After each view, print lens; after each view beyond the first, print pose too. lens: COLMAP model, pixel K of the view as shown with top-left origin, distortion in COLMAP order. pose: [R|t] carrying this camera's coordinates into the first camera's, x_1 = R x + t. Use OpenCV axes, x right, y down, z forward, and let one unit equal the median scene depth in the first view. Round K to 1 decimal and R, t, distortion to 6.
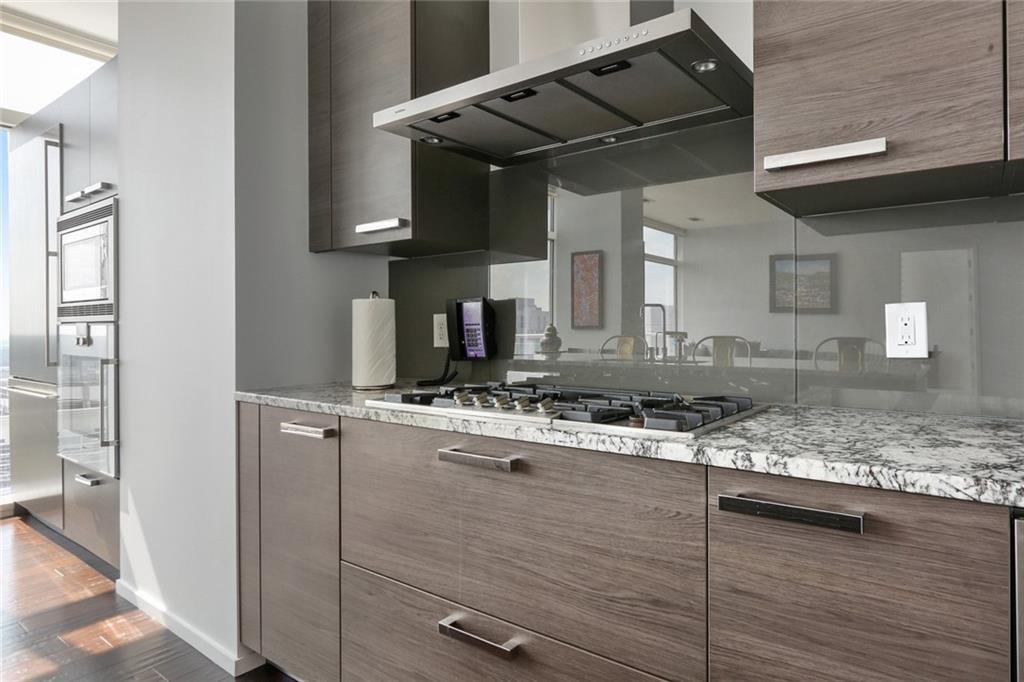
lens RADIAL K [[603.5, 0, 513.6], [0, 603.5, 336.2], [0, 0, 1]] dist [-0.004187, -0.001599]
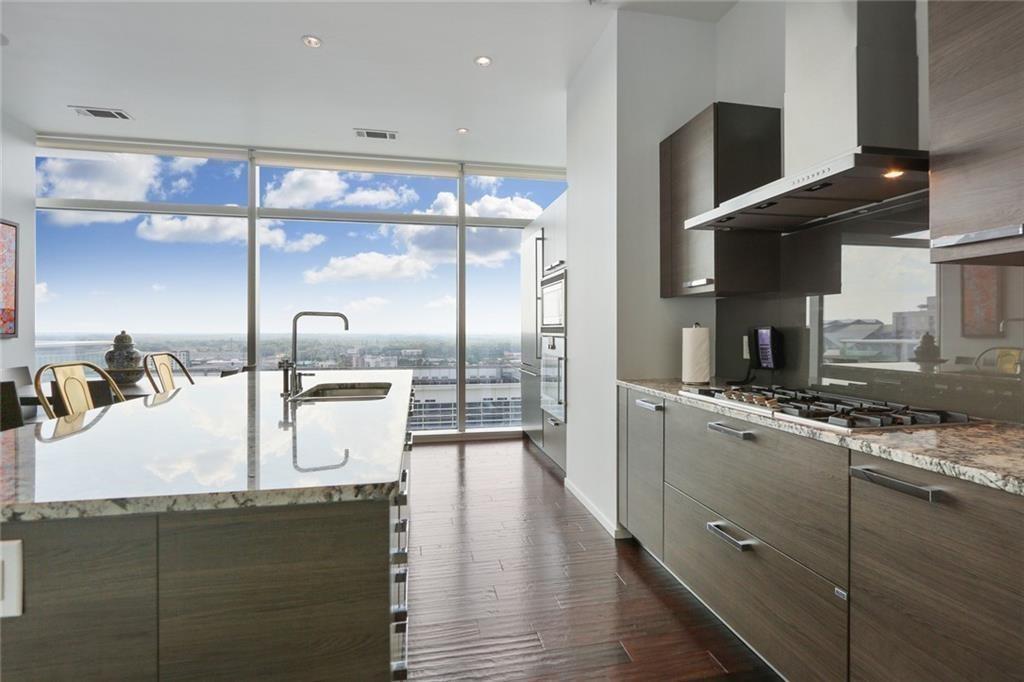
lens RADIAL K [[516.9, 0, 512.0], [0, 516.9, 341.0], [0, 0, 1]] dist [0.074703, -0.038734]
pose [[0.750766, 0.015271, -0.660392, 0.336507], [-0.003029, 0.999802, 0.019677, -0.056224], [0.660561, -0.012773, 0.750664, -0.376107]]
